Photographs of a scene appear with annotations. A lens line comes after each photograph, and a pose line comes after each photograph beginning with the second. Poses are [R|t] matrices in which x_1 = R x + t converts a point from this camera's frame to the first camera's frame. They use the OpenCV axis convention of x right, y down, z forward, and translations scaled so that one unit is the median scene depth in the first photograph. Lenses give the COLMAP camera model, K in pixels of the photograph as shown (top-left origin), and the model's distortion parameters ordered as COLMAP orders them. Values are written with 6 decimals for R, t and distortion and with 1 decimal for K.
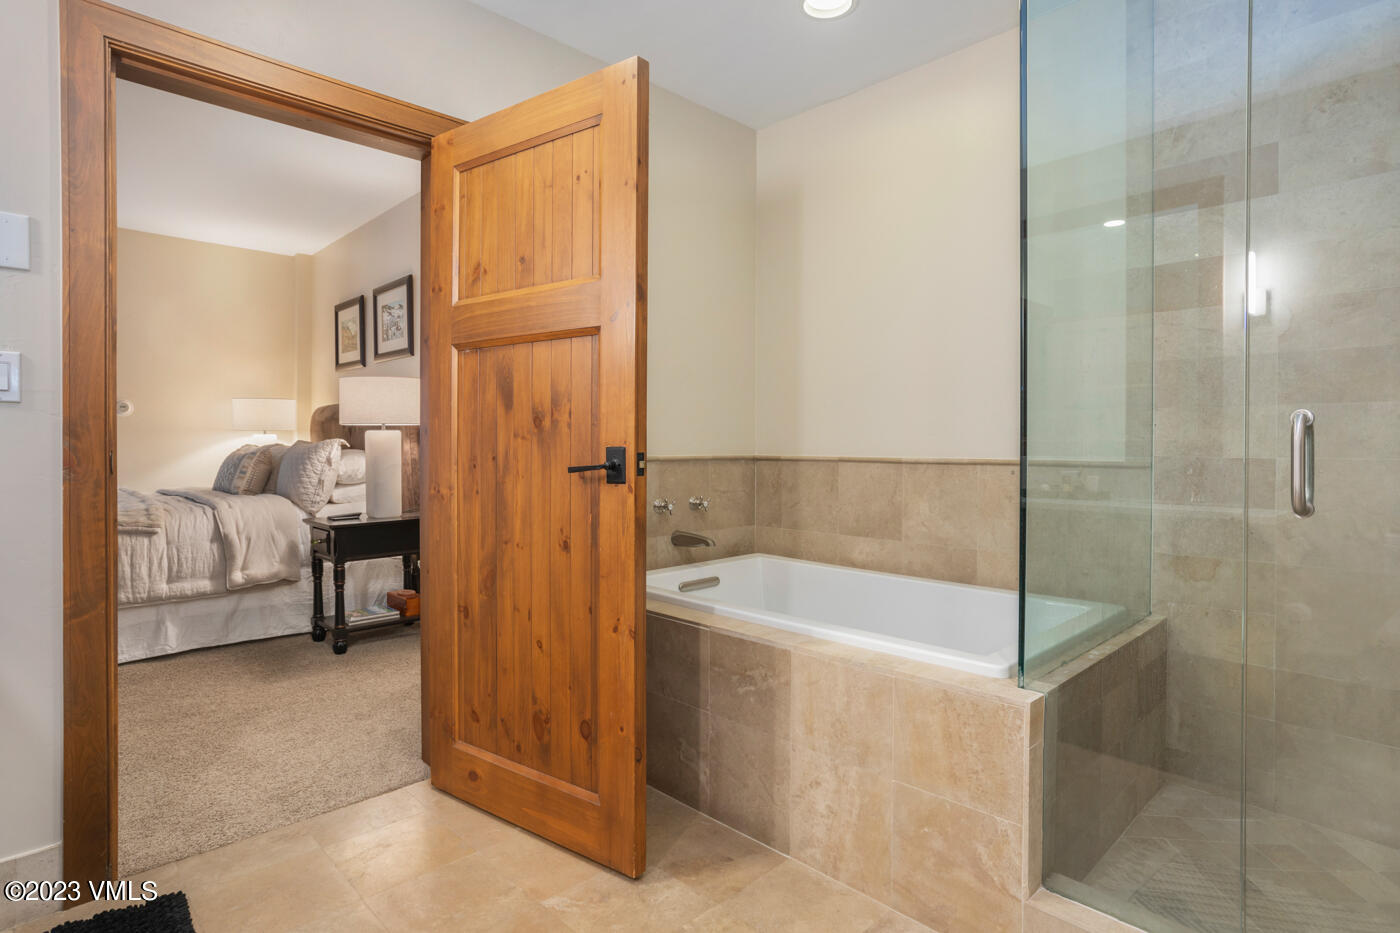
lens RADIAL K [[731.5, 0, 635.3], [0, 731.5, 447.1], [0, 0, 1]] dist [0.009817, 0.002074]
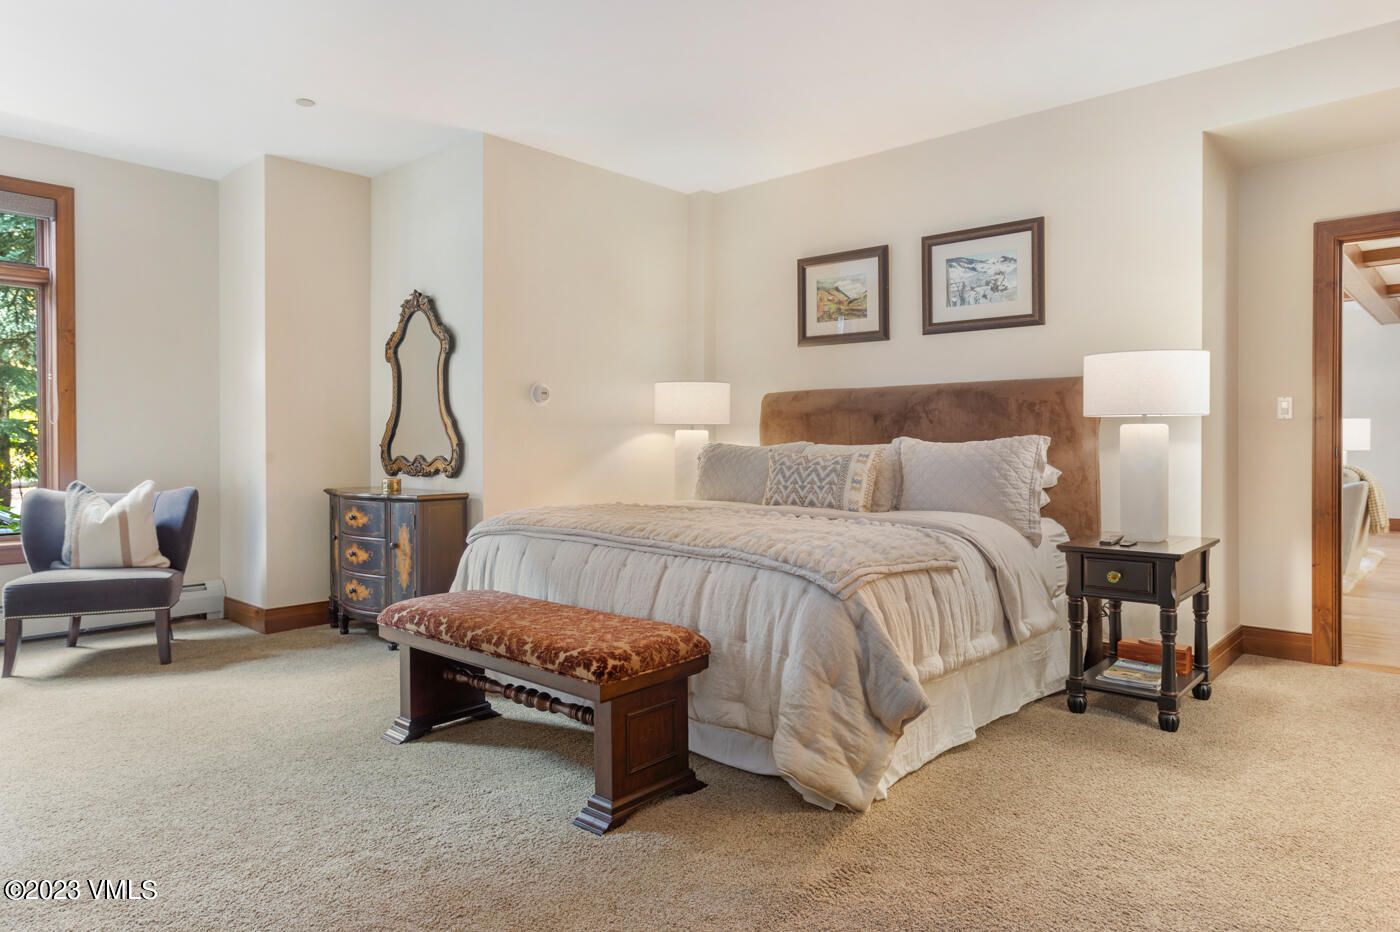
lens RADIAL K [[849.0, 0, 705.9], [0, 849.0, 462.7], [0, 0, 1]] dist [-0.013907, 0.010935]
pose [[0.991586, -0.003733, 0.129396, -0.923350], [0.001494, 0.999848, 0.017396, 0.001193], [-0.129441, -0.017056, 0.991440, 0.216236]]
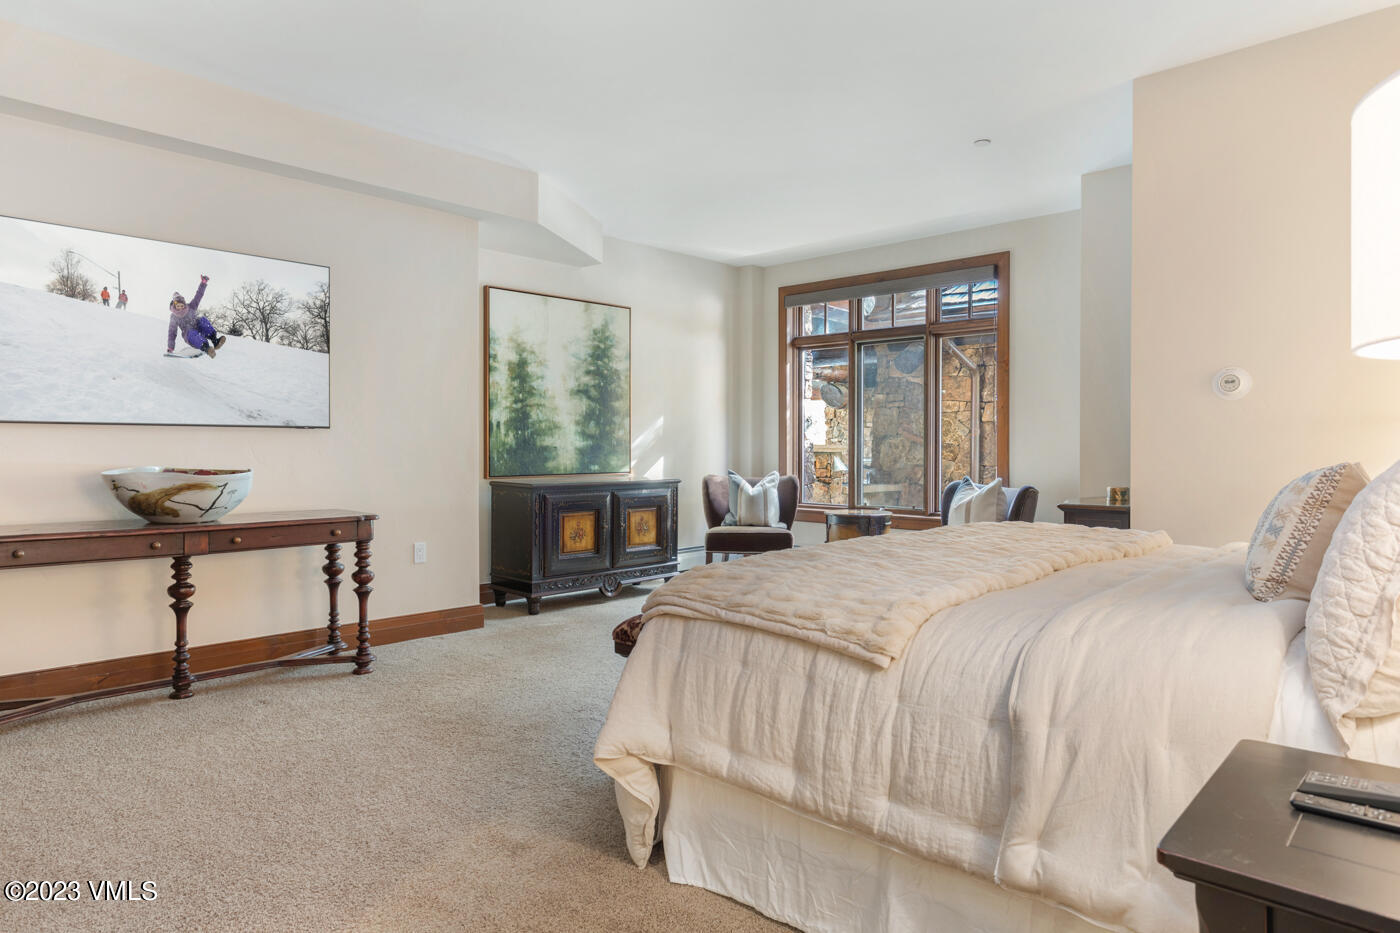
lens RADIAL K [[849.0, 0, 707.4], [0, 849.0, 464.1], [0, 0, 1]] dist [-0.013907, 0.010935]
pose [[0.118700, 0.021241, -0.992703, -0.184462], [-0.008999, 0.999753, 0.020316, -0.003893], [0.992889, 0.006522, 0.118862, 0.788878]]
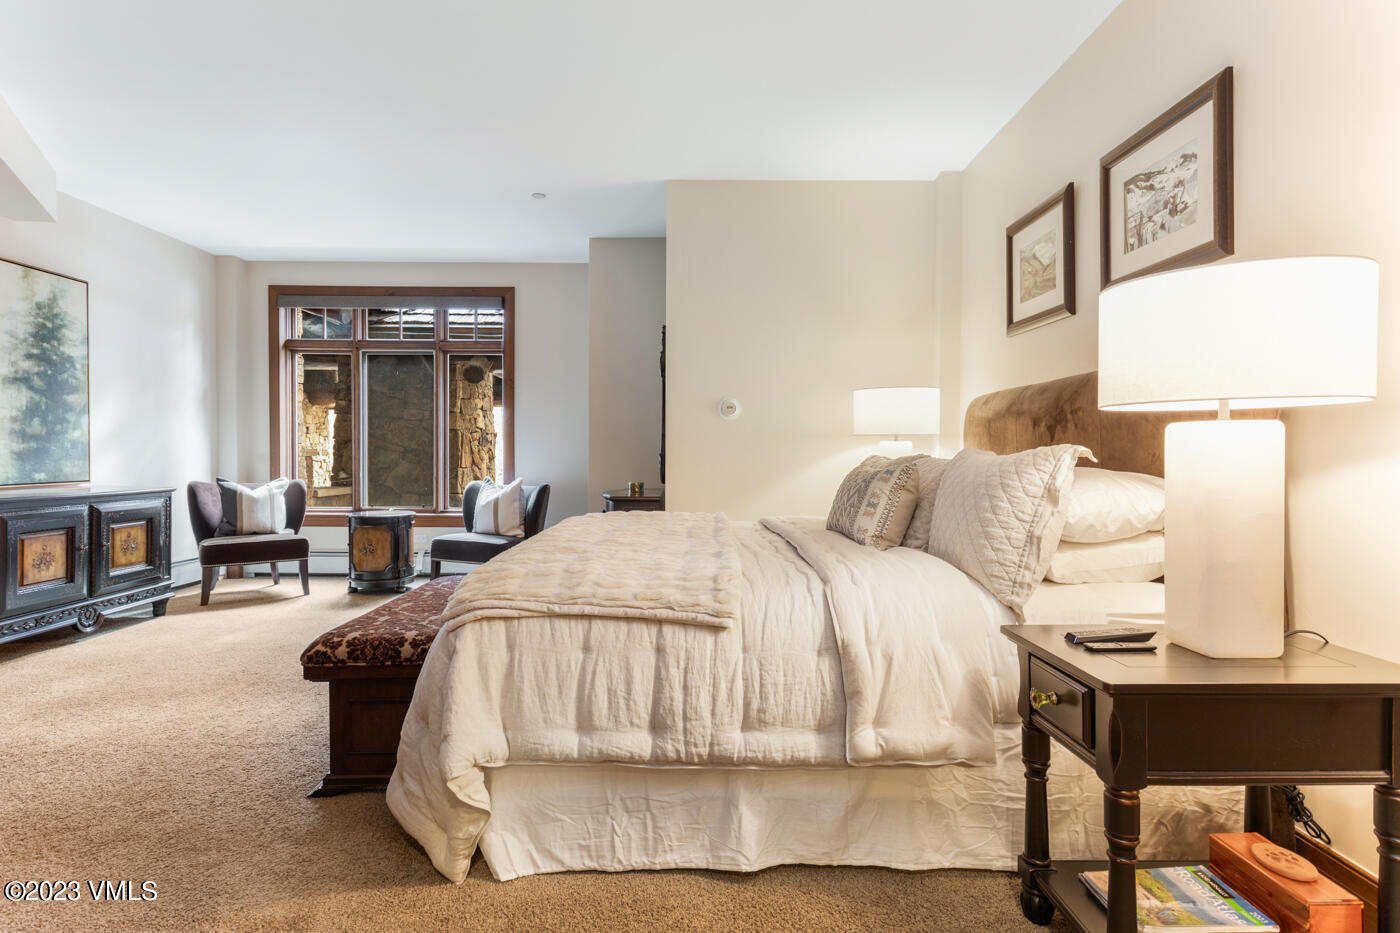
lens RADIAL K [[731.5, 0, 704.5], [0, 731.5, 469.4], [0, 0, 1]] dist [0.009817, 0.002074]
pose [[0.768310, 0.018611, -0.639807, -0.315454], [-0.009374, 0.999797, 0.017827, -0.002254], [0.640009, -0.007699, 0.768329, 0.557742]]
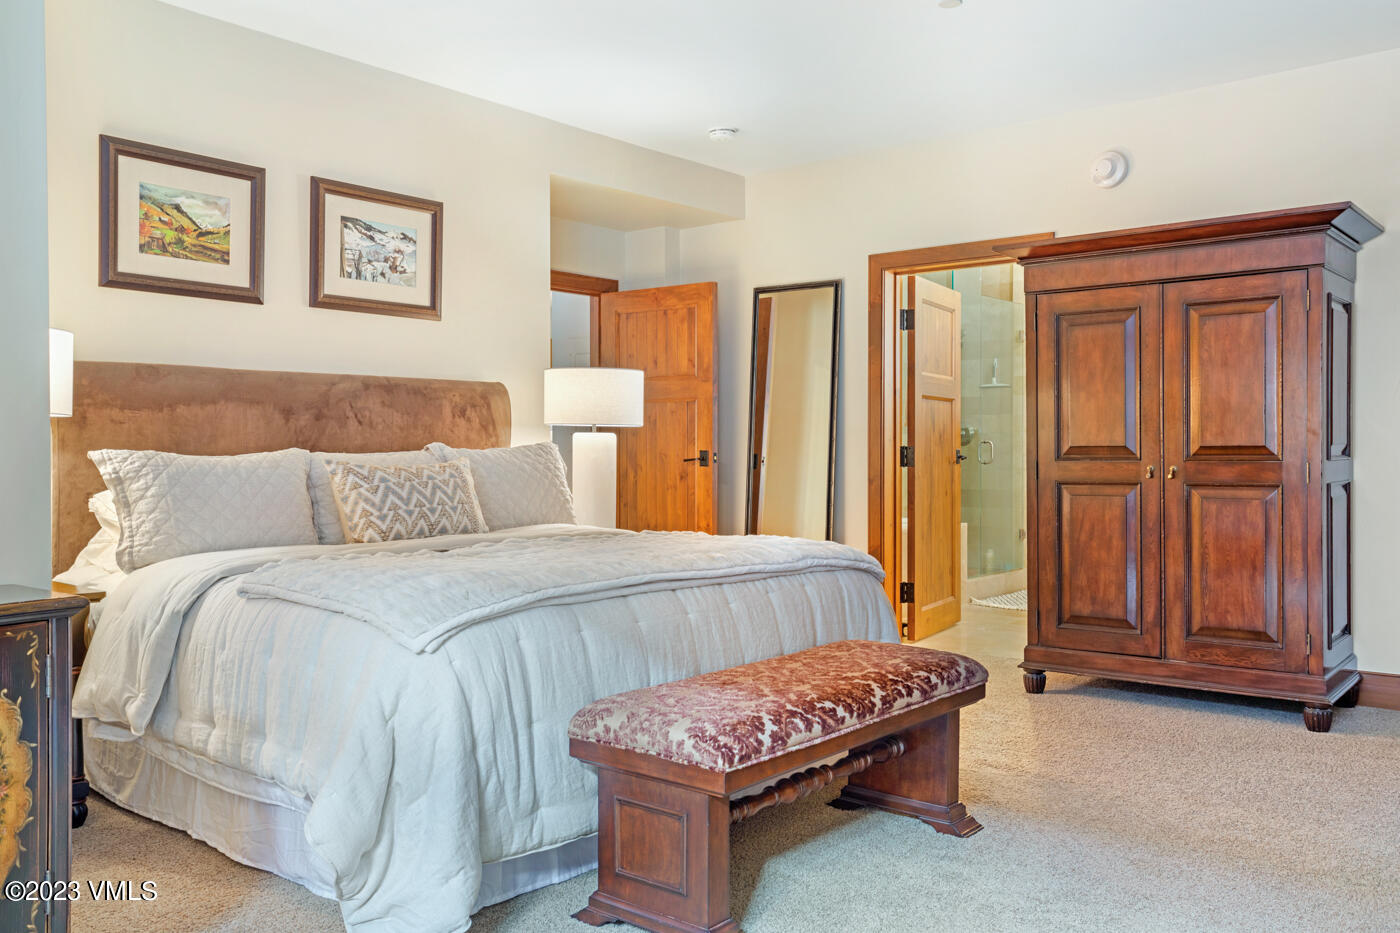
lens RADIAL K [[1151.4, 0, 688.6], [0, 1151.4, 459.7], [0, 0, 1]] dist [-0.005446, 0.030708]
pose [[-0.157819, -0.011304, 0.987403, -1.714109], [0.007991, 0.999887, 0.012724, -0.007560], [-0.987436, 0.009898, -0.157711, 1.142232]]
